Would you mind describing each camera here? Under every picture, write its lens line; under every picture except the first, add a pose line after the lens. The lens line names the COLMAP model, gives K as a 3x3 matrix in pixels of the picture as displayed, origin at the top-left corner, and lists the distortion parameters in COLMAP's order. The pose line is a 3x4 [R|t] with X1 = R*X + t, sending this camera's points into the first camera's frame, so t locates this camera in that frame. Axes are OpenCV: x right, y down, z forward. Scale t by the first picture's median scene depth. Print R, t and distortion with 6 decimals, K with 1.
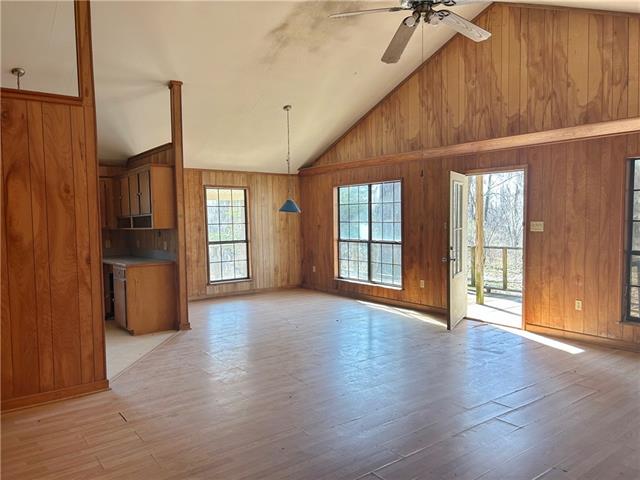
lens RADIAL K [[485.8, 0, 320.0], [0, 485.8, 240.0], [0, 0, 1]] dist [0.013342, 0.004226]
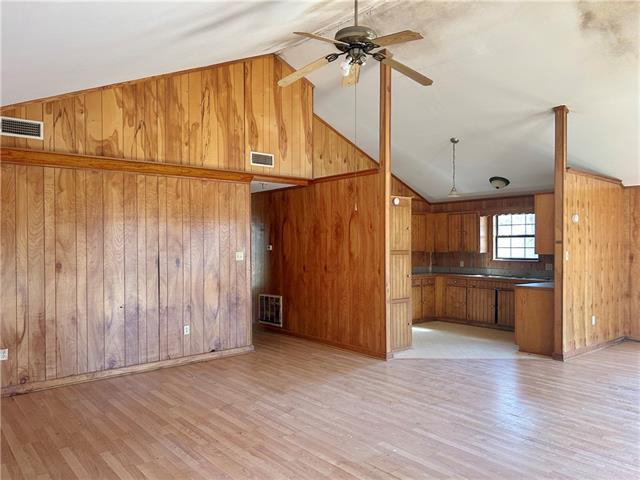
lens RADIAL K [[485.8, 0, 320.0], [0, 485.8, 240.0], [0, 0, 1]] dist [0.013342, 0.004226]
pose [[0.043776, 0.015500, -0.998921, 0.480502], [-0.048190, 0.998748, 0.013385, -0.031539], [0.997878, 0.047552, 0.044468, 0.338190]]
